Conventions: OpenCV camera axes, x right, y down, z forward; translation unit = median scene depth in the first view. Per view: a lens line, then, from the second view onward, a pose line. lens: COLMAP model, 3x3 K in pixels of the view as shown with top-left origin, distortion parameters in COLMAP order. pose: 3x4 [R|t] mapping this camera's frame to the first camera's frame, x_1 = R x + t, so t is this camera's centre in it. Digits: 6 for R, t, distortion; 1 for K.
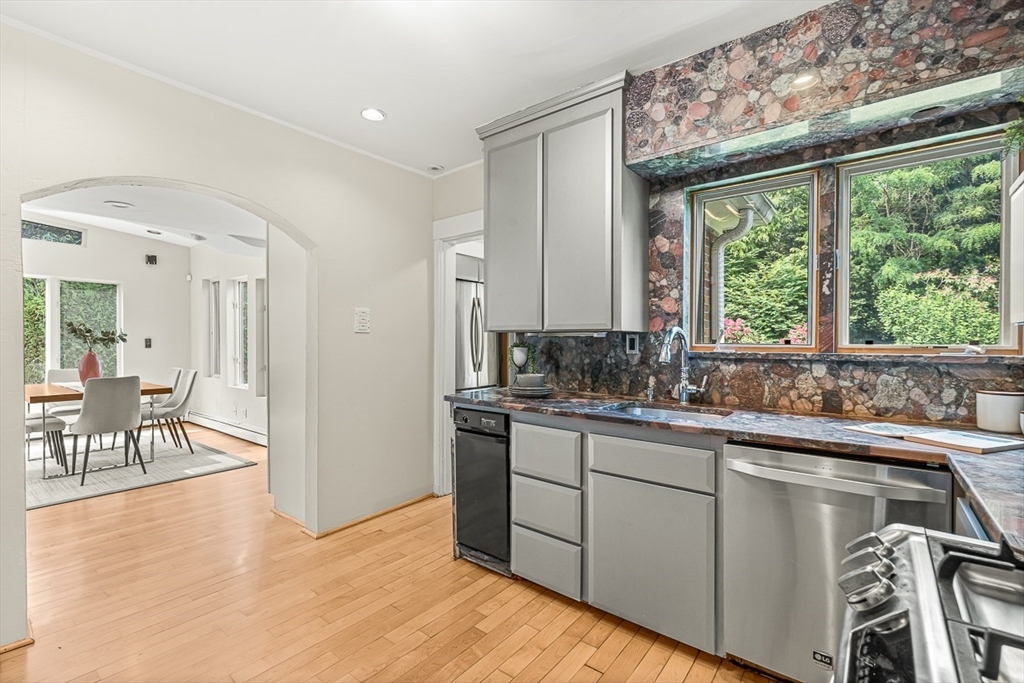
lens RADIAL K [[452.8, 0, 508.6], [0, 452.8, 342.7], [0, 0, 1]] dist [-0.000587, 0.000486]
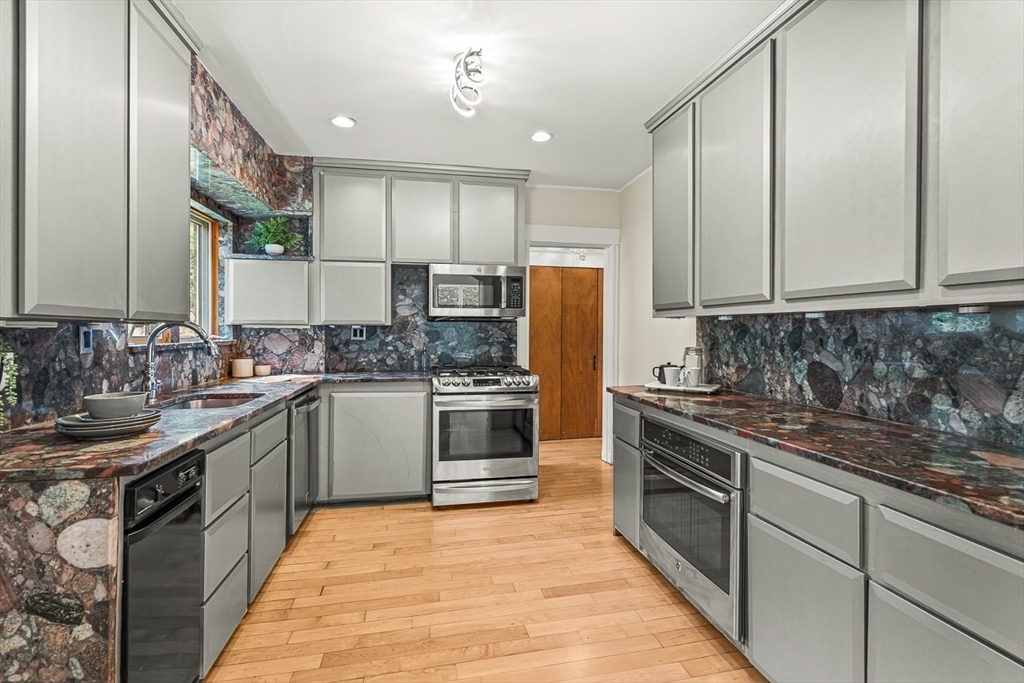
lens RADIAL K [[452.8, 0, 512.9], [0, 452.8, 334.1], [0, 0, 1]] dist [-0.000587, 0.000486]
pose [[-0.771094, -0.007370, 0.636679, -0.708480], [0.000327, 0.999928, 0.011971, -0.014251], [-0.636721, 0.009439, -0.771036, 1.114522]]
